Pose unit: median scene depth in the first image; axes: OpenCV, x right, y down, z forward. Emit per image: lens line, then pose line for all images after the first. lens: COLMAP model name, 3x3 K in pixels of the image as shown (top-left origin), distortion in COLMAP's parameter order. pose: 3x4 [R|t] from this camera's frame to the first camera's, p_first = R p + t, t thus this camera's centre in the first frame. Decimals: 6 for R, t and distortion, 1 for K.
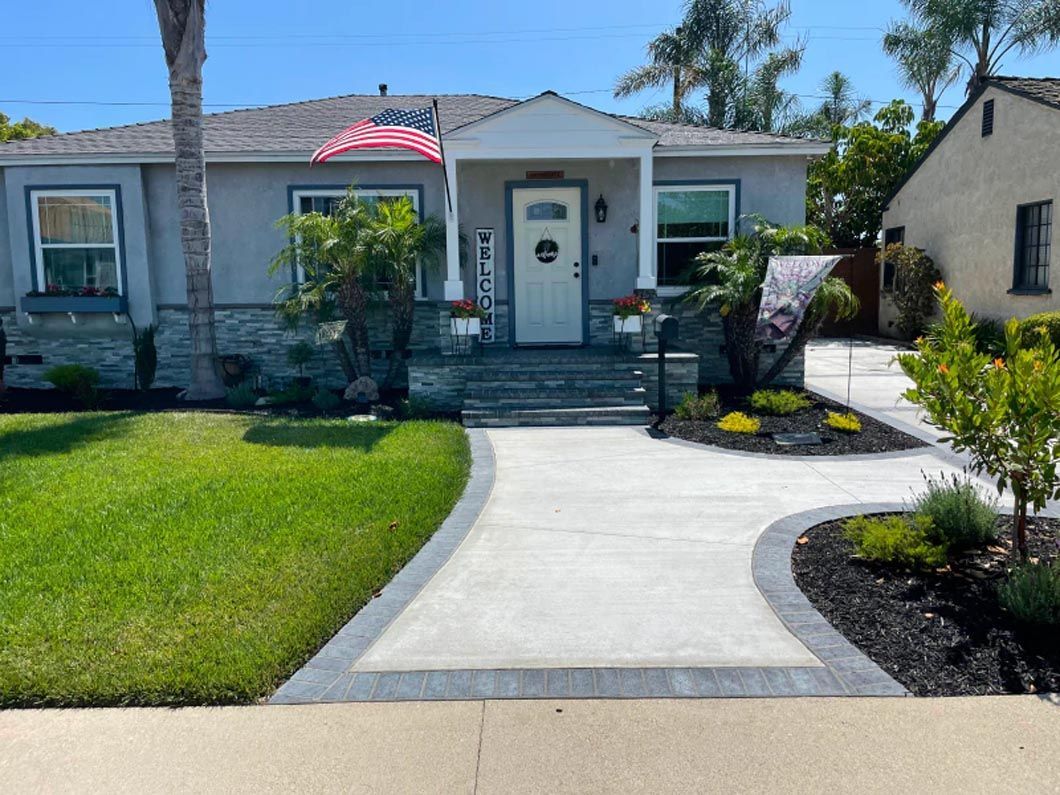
lens RADIAL K [[788.2, 0, 530.0], [0, 788.2, 397.5], [0, 0, 1]] dist [0.086407, -0.117914]
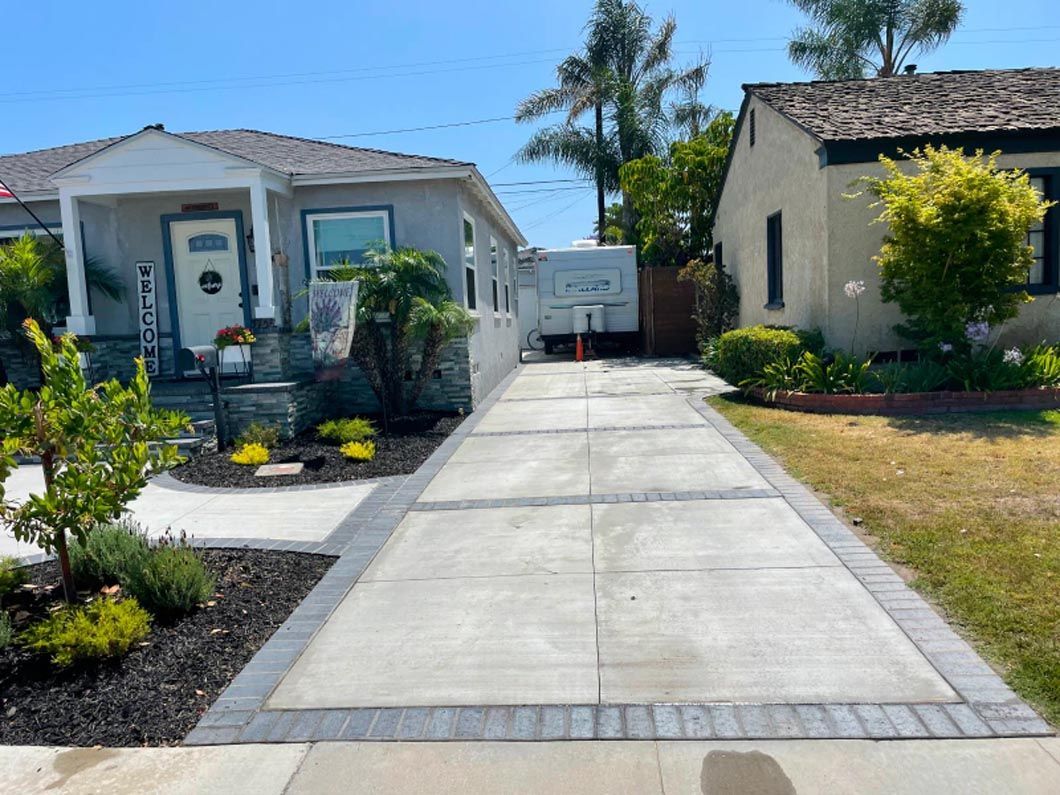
lens RADIAL K [[800.5, 0, 530.0], [0, 800.5, 397.5], [0, 0, 1]] dist [0.098880, -0.140906]
pose [[0.997046, -0.026319, -0.072150, 0.494334], [0.023964, 0.999157, -0.033318, 0.003001], [0.072966, 0.031491, 0.996837, 0.017897]]
